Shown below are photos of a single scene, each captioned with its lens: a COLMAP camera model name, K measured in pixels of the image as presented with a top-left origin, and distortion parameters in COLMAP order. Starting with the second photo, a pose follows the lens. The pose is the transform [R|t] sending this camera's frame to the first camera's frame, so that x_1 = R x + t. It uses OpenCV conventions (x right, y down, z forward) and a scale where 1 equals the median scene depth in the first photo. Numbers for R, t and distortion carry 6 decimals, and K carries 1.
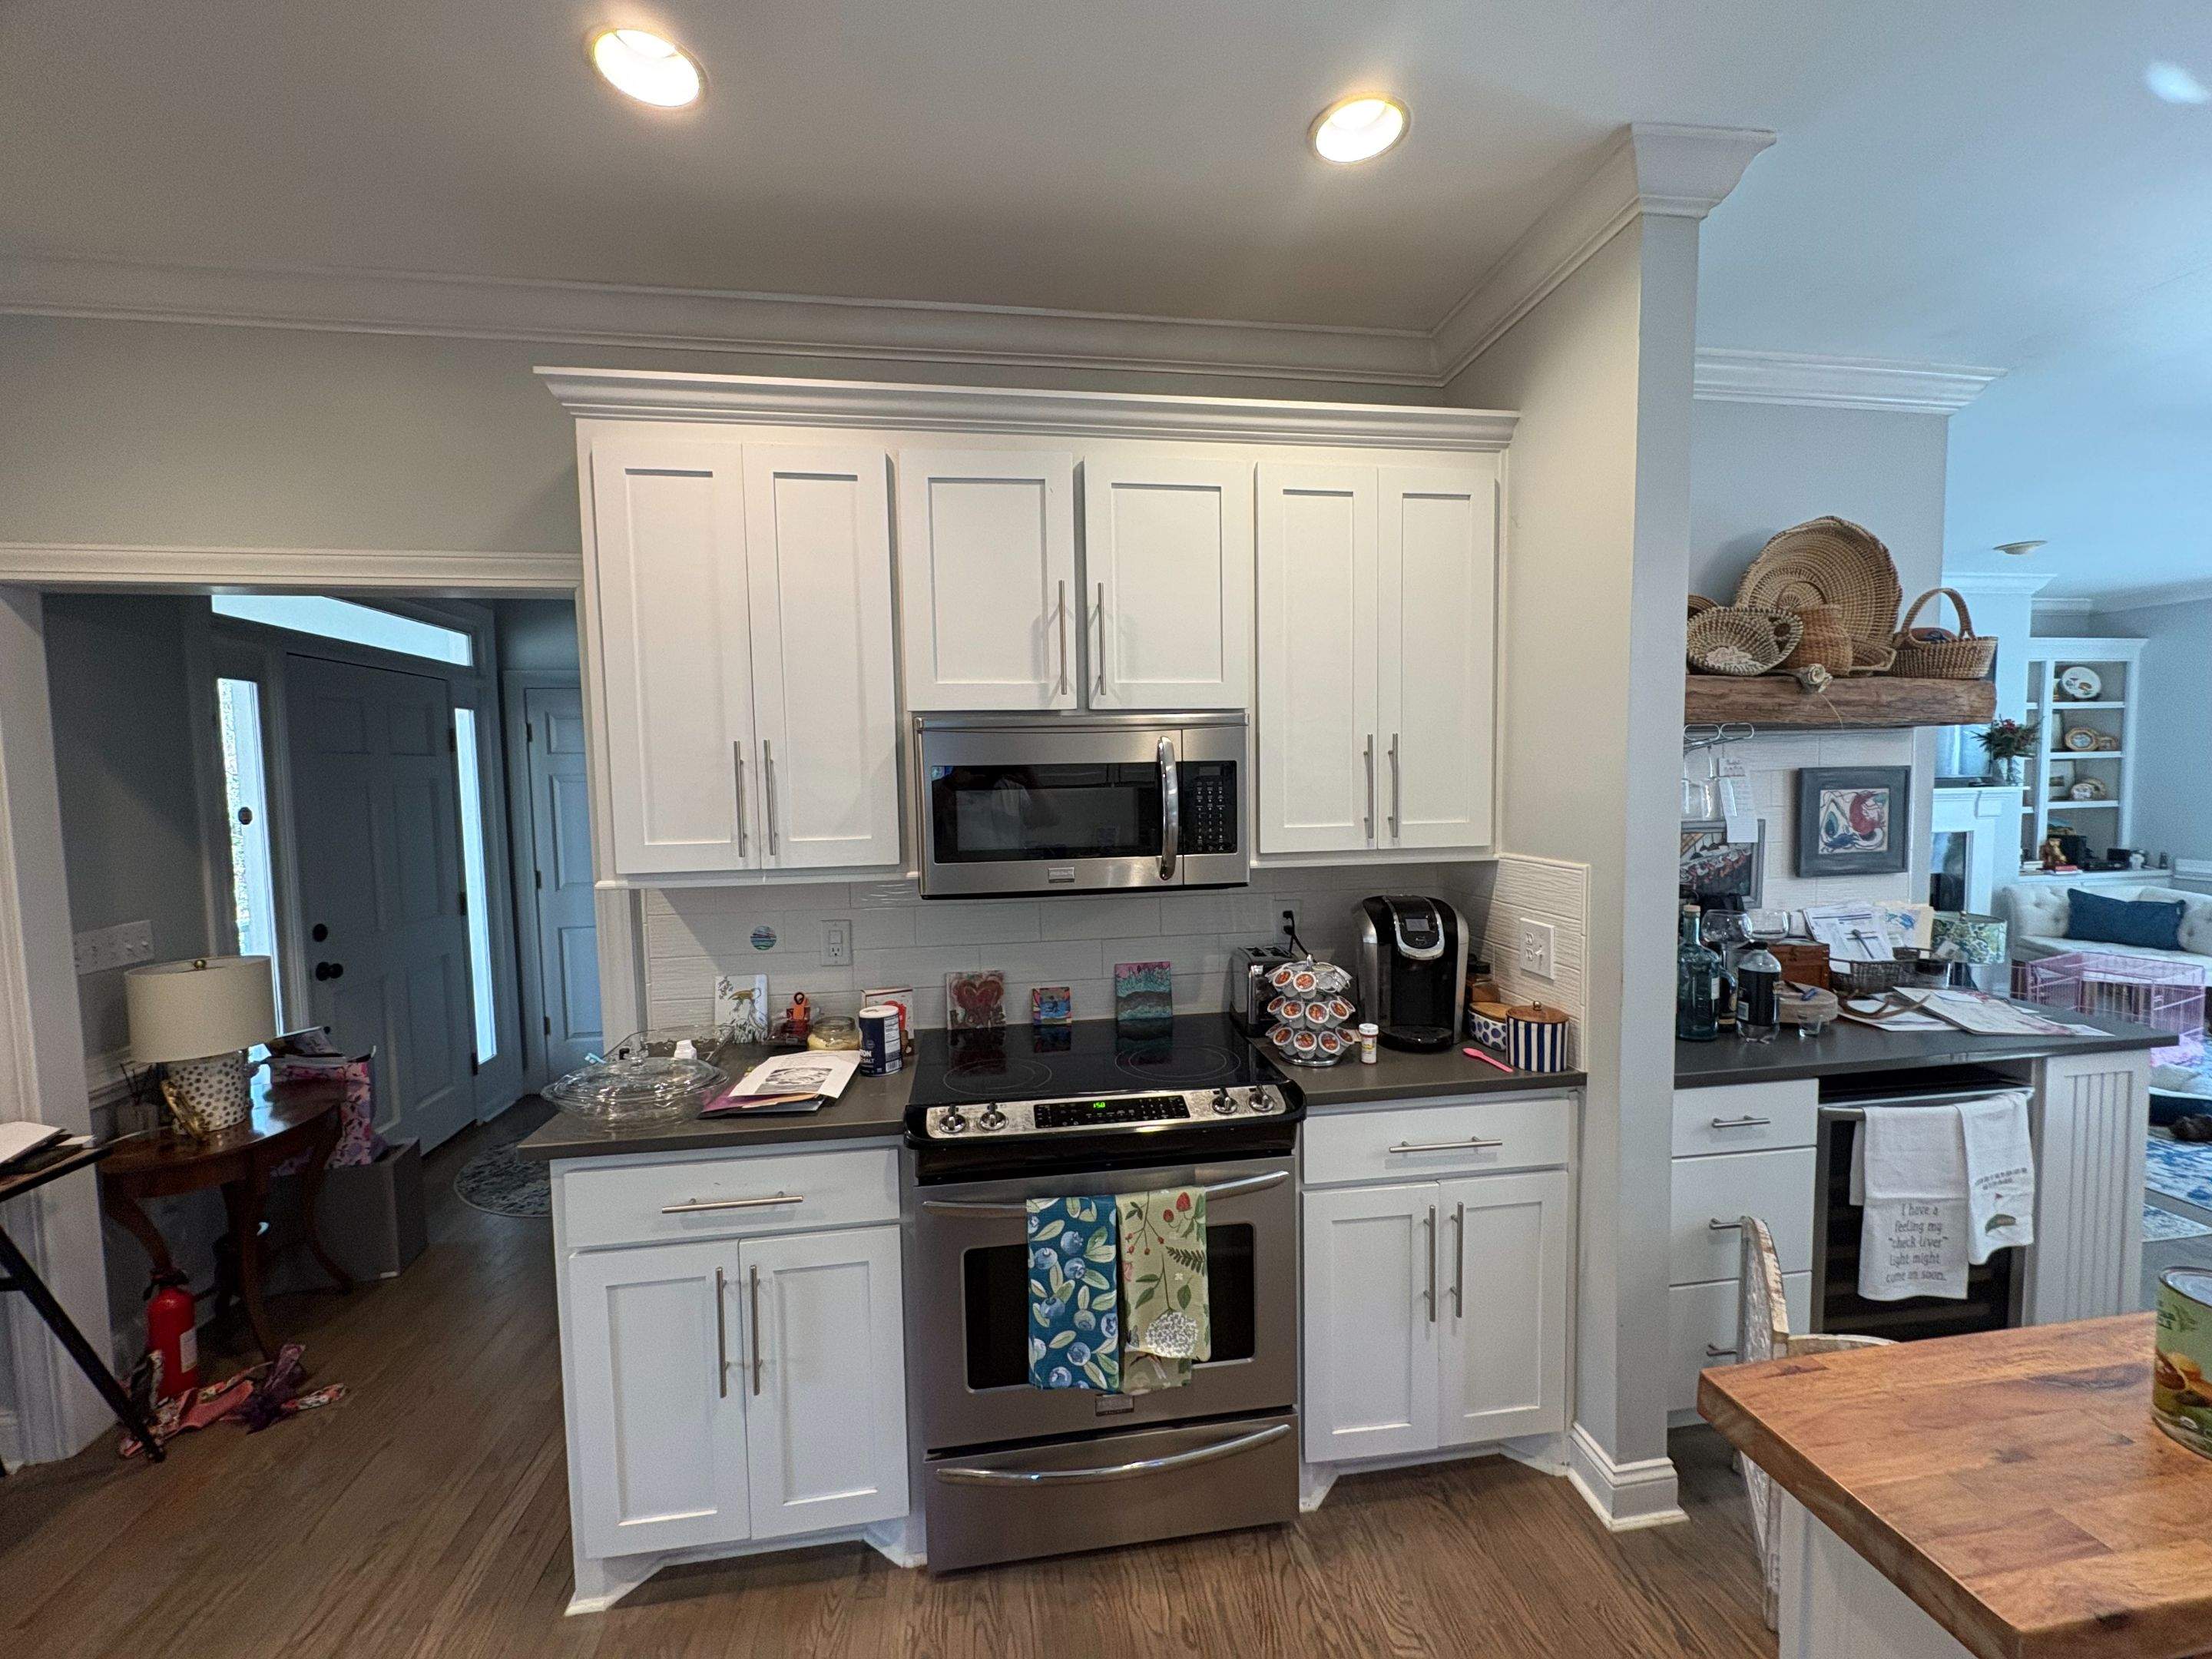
lens RADIAL K [[880.1, 0, 1105.8], [0, 880.1, 825.1], [0, 0, 1]] dist [-0.001070, 0.000247]
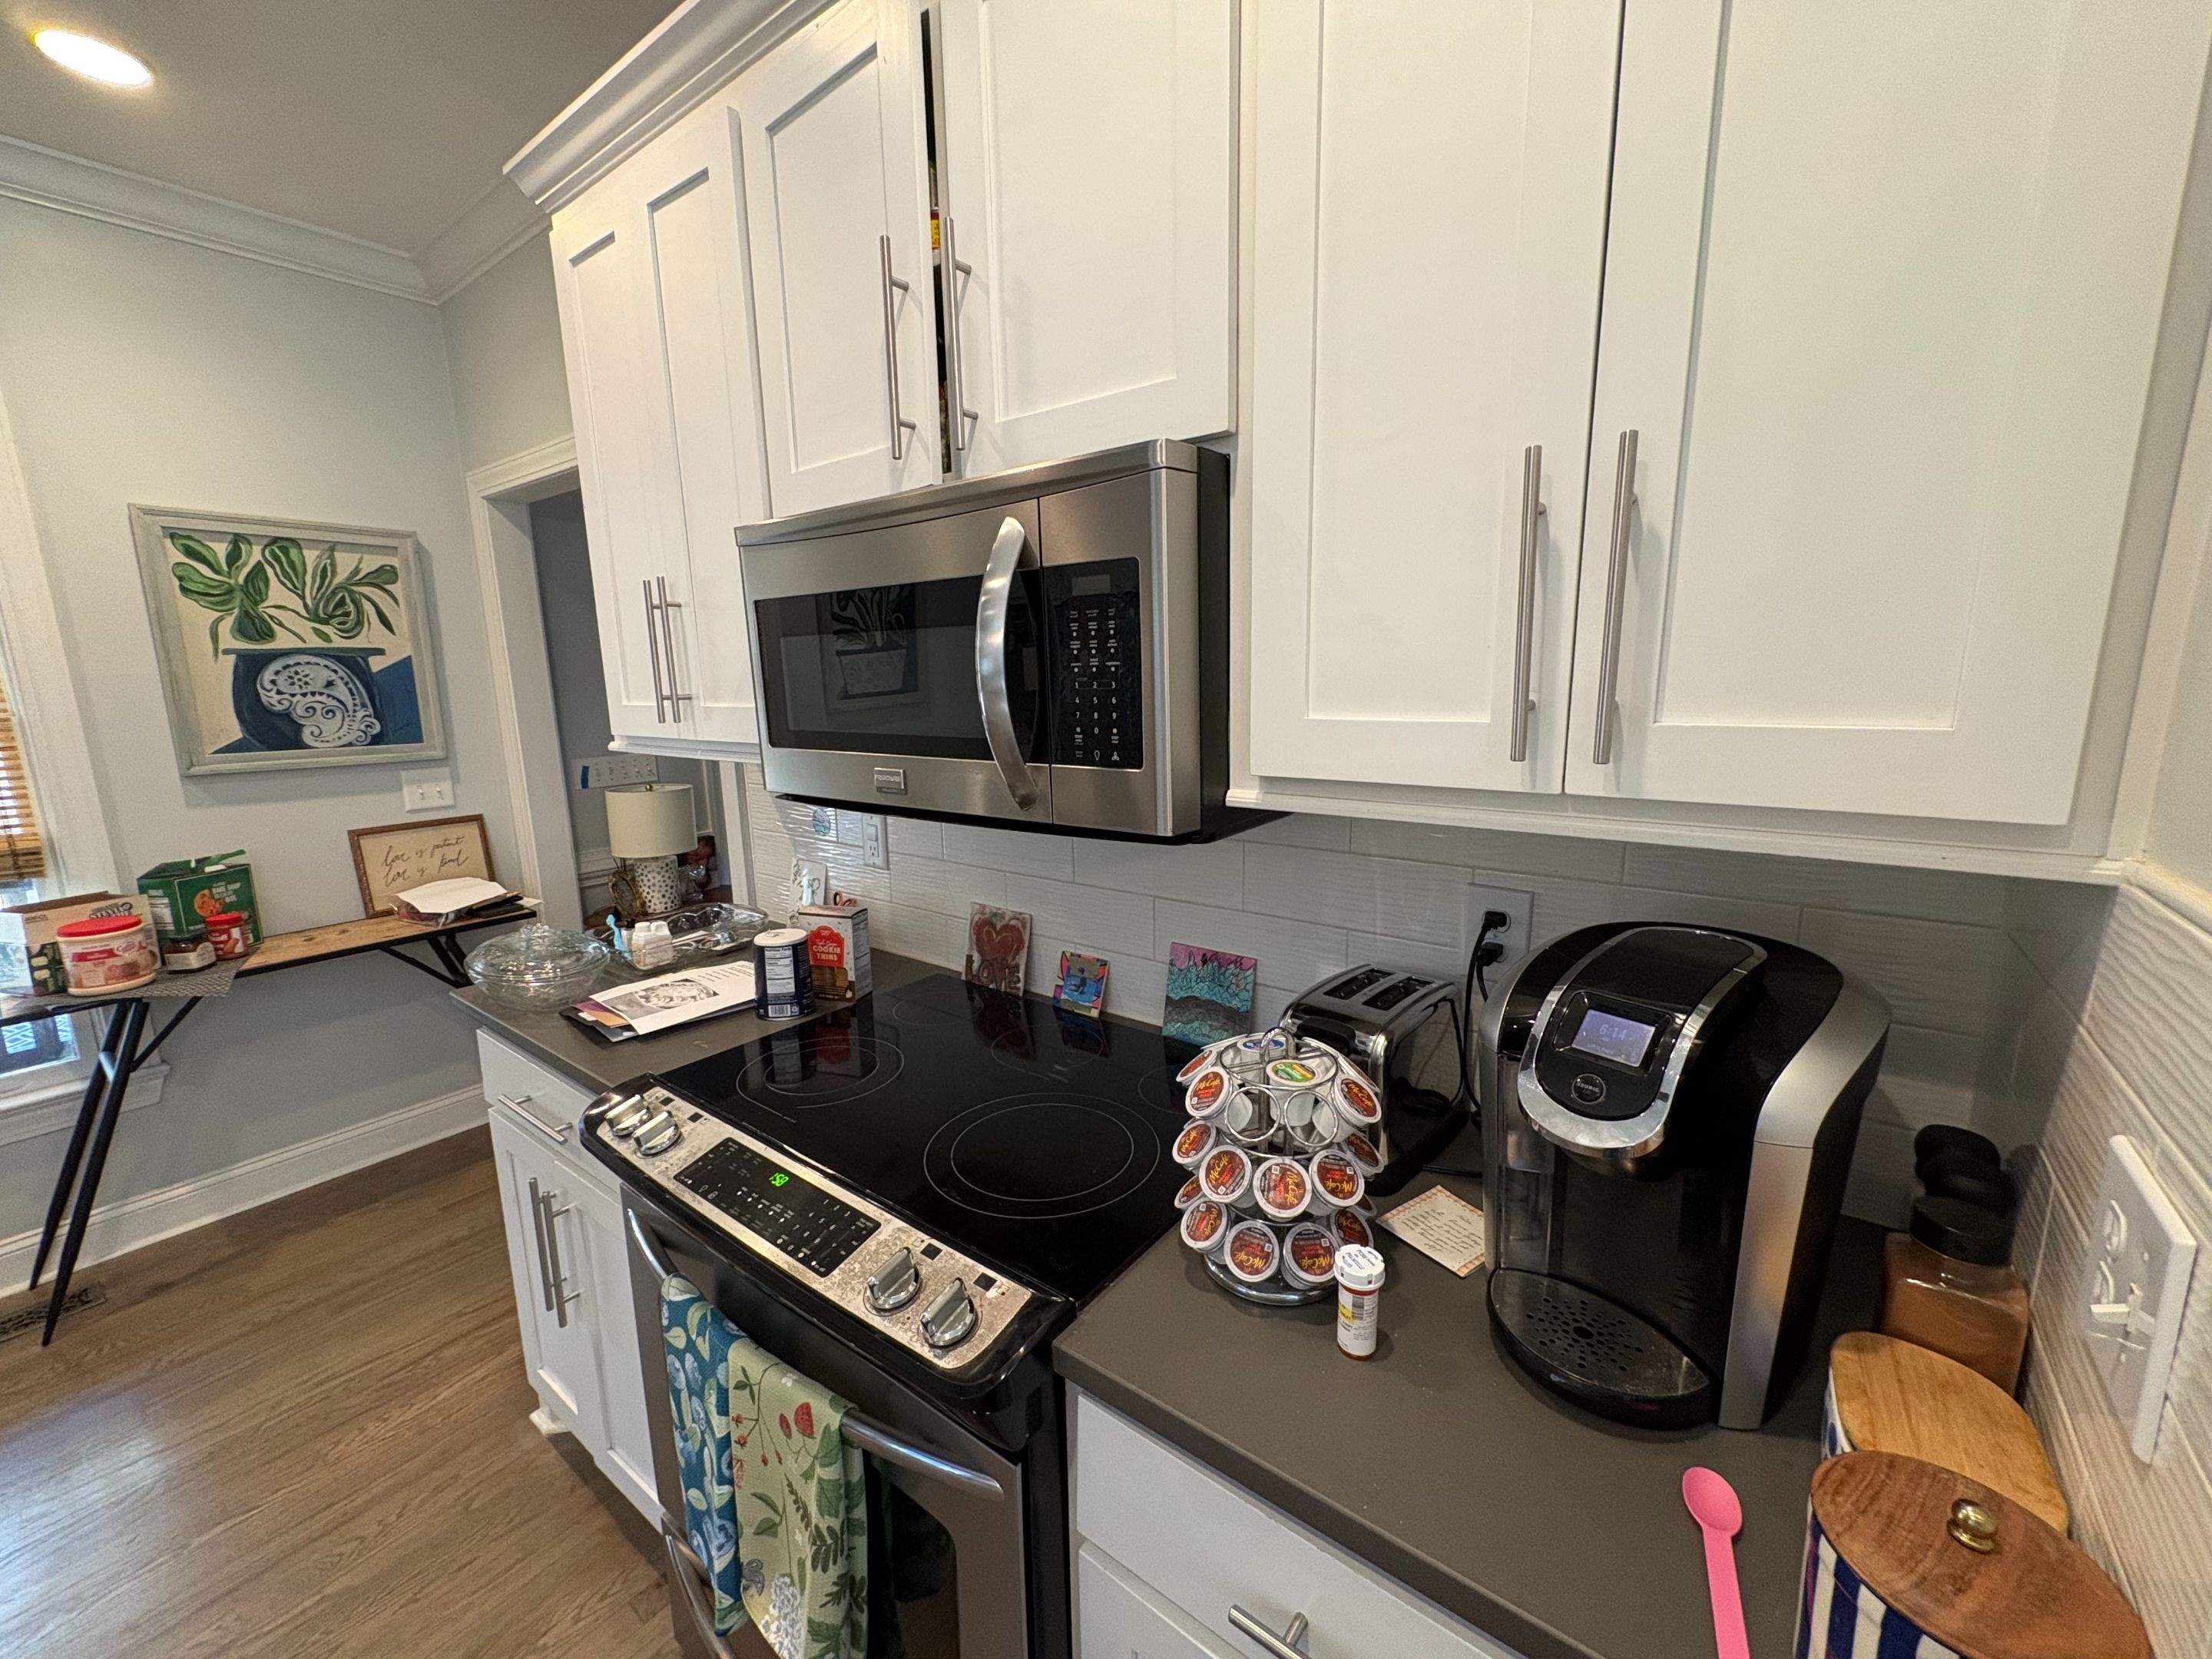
lens RADIAL K [[880.1, 0, 1111.5], [0, 880.1, 819.8], [0, 0, 1]] dist [-0.001070, 0.000247]
pose [[0.710958, 0.126065, -0.691843, 0.452152], [-0.039552, 0.989412, 0.139642, -0.004602], [0.702122, -0.071916, 0.708416, 0.664870]]
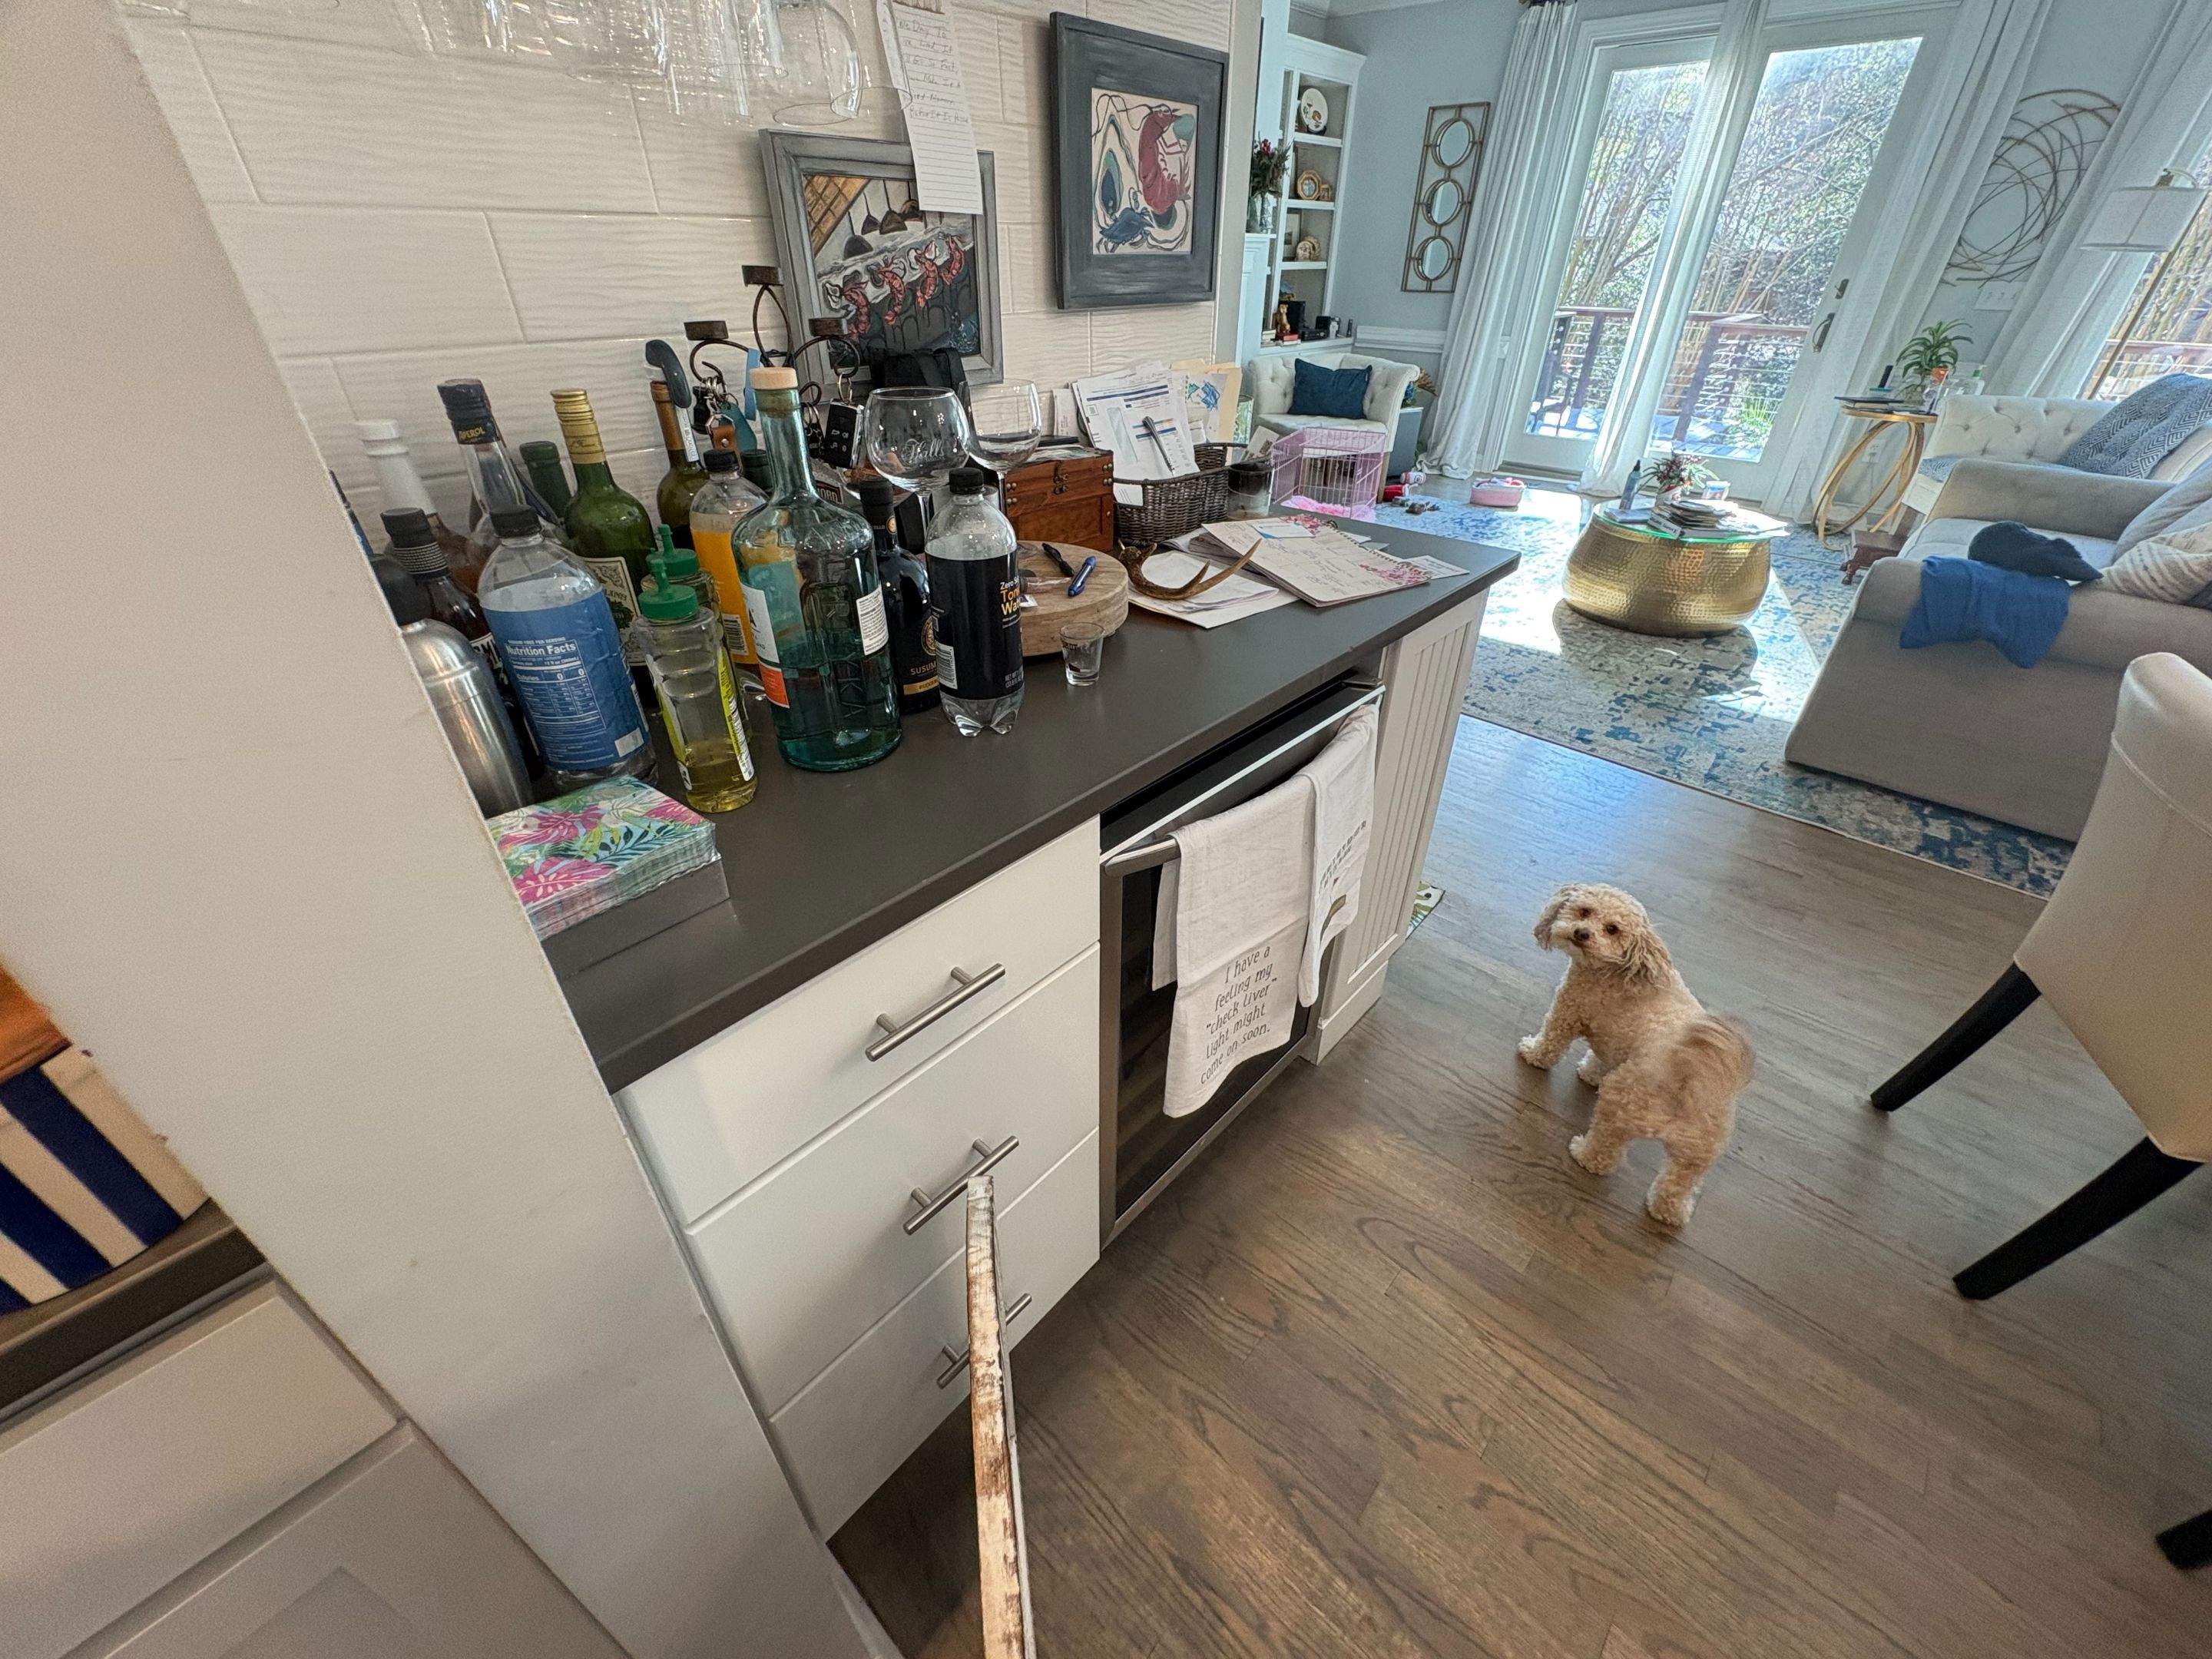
lens RADIAL K [[880.1, 0, 1111.1], [0, 880.1, 845.4], [0, 0, 1]] dist [-0.001070, 0.000247]
pose [[0.770814, -0.339059, 0.539338, 0.577590], [0.019601, 0.858825, 0.511894, 0.086492], [-0.636759, -0.384003, 0.668640, 0.703409]]
